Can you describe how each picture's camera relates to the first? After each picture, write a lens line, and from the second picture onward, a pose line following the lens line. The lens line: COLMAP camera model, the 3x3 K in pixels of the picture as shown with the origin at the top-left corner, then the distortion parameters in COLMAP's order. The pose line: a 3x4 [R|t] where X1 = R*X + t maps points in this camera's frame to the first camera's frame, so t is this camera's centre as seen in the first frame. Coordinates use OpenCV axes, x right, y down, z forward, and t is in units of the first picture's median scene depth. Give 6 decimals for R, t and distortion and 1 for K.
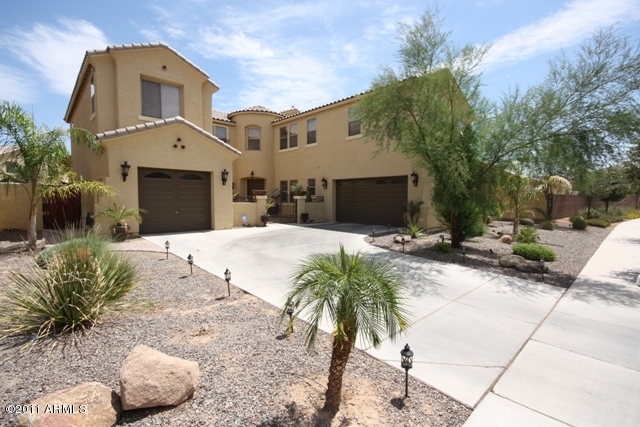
lens RADIAL K [[298.5, 0, 324.4], [0, 298.5, 212.6], [0, 0, 1]] dist [0.001983, -0.006900]
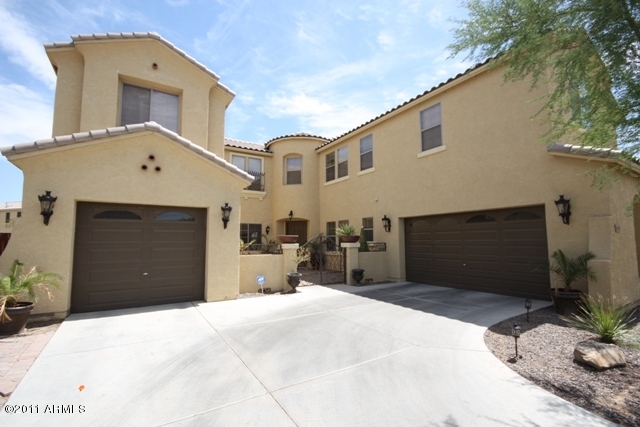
lens RADIAL K [[283.3, 0, 321.8], [0, 283.3, 217.6], [0, 0, 1]] dist [-0.041055, -0.000543]
pose [[0.978710, -0.026603, -0.203514, -0.013974], [0.000098, 0.991625, -0.129150, -0.029840], [0.205246, 0.126381, 0.970516, 0.361336]]
